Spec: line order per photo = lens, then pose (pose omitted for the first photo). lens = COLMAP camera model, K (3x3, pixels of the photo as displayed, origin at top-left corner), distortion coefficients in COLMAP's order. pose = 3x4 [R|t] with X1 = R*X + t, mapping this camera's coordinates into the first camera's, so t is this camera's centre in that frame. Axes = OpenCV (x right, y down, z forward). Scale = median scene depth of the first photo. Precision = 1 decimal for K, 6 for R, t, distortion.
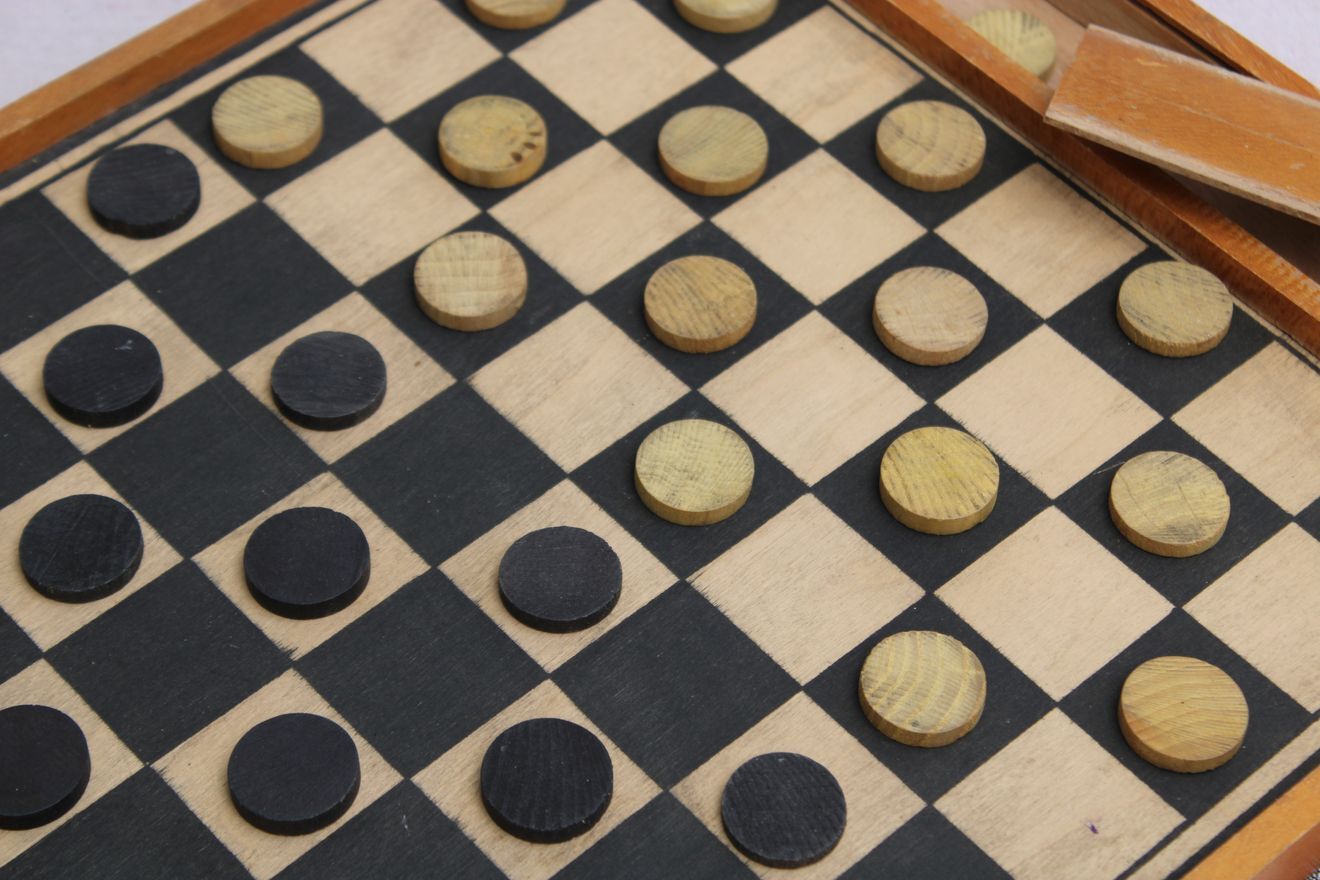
lens RADIAL K [[3146.9, 0, 660.0], [0, 3146.9, 440.0], [0, 0, 1]] dist [0.076400, 0.217441]
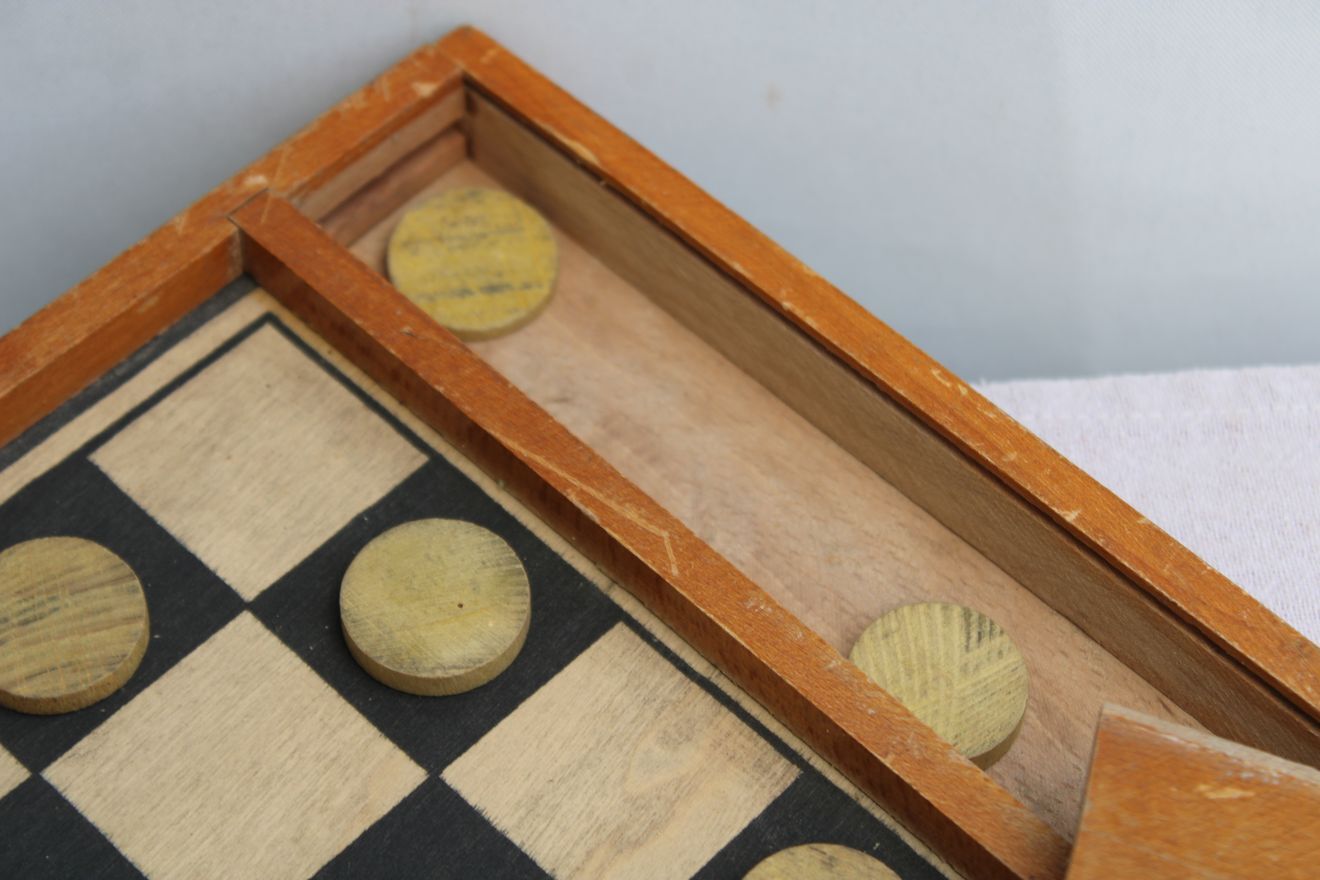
lens RADIAL K [[3146.9, 0, 660.0], [0, 3146.9, 440.0], [0, 0, 1]] dist [0.076400, 0.217441]
pose [[0.996404, -0.050871, 0.067753, 0.024421], [0.046013, 0.996383, 0.071435, -0.214536], [-0.071142, -0.068061, 0.995142, 0.454557]]
